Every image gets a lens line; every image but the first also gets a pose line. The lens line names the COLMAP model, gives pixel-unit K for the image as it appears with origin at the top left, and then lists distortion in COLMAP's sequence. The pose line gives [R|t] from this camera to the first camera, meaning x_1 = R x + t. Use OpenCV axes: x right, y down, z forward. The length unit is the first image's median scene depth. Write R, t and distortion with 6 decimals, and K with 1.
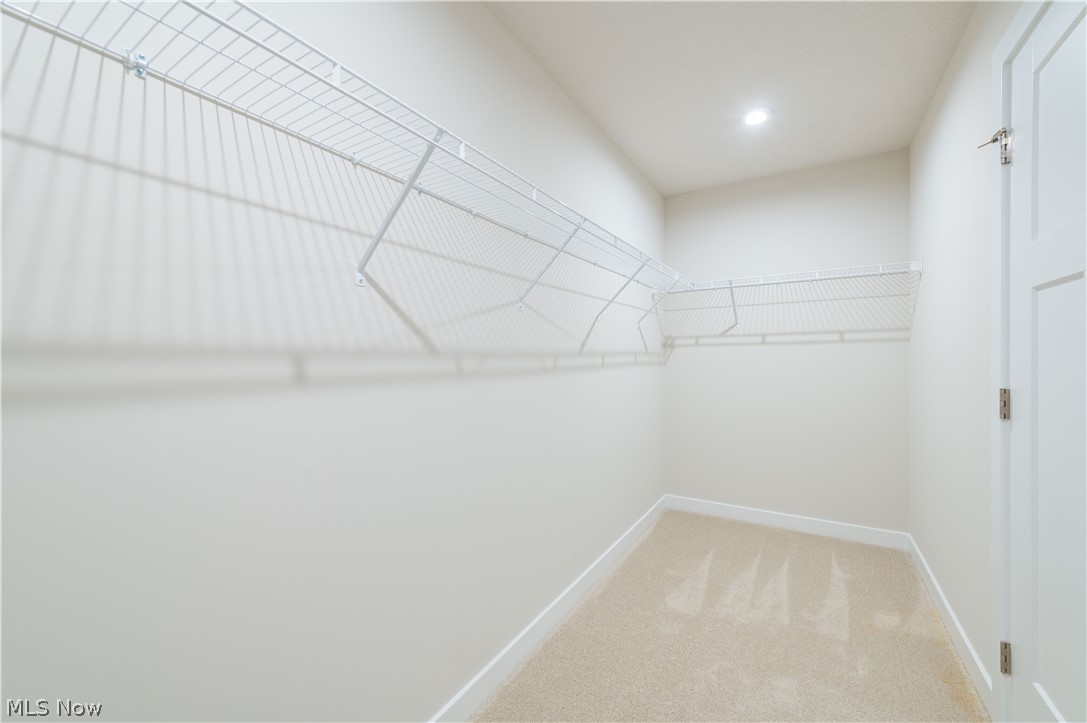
lens RADIAL K [[429.2, 0, 545.8], [0, 429.2, 356.2], [0, 0, 1]] dist [0.014178, -0.003860]
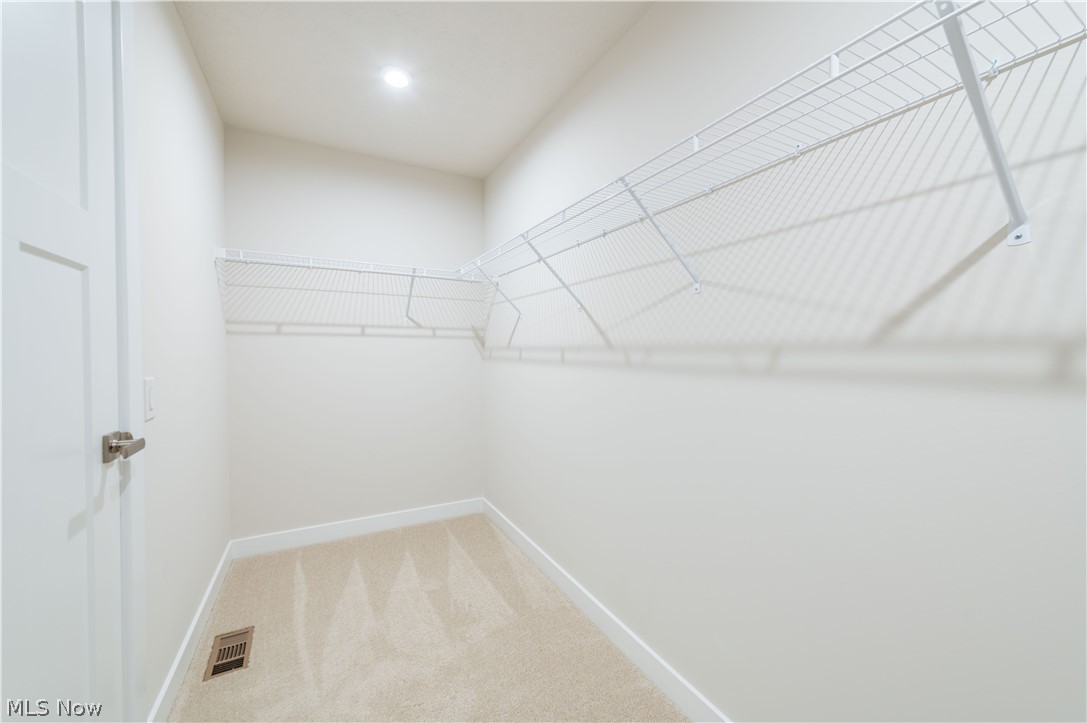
lens RADIAL K [[429.2, 0, 546.9], [0, 429.2, 362.5], [0, 0, 1]] dist [0.014178, -0.003860]
pose [[-0.493635, 0.023994, -0.869338, 0.976435], [-0.000478, 0.999612, 0.027861, 0.001319], [0.869669, 0.014168, -0.493432, 1.436364]]
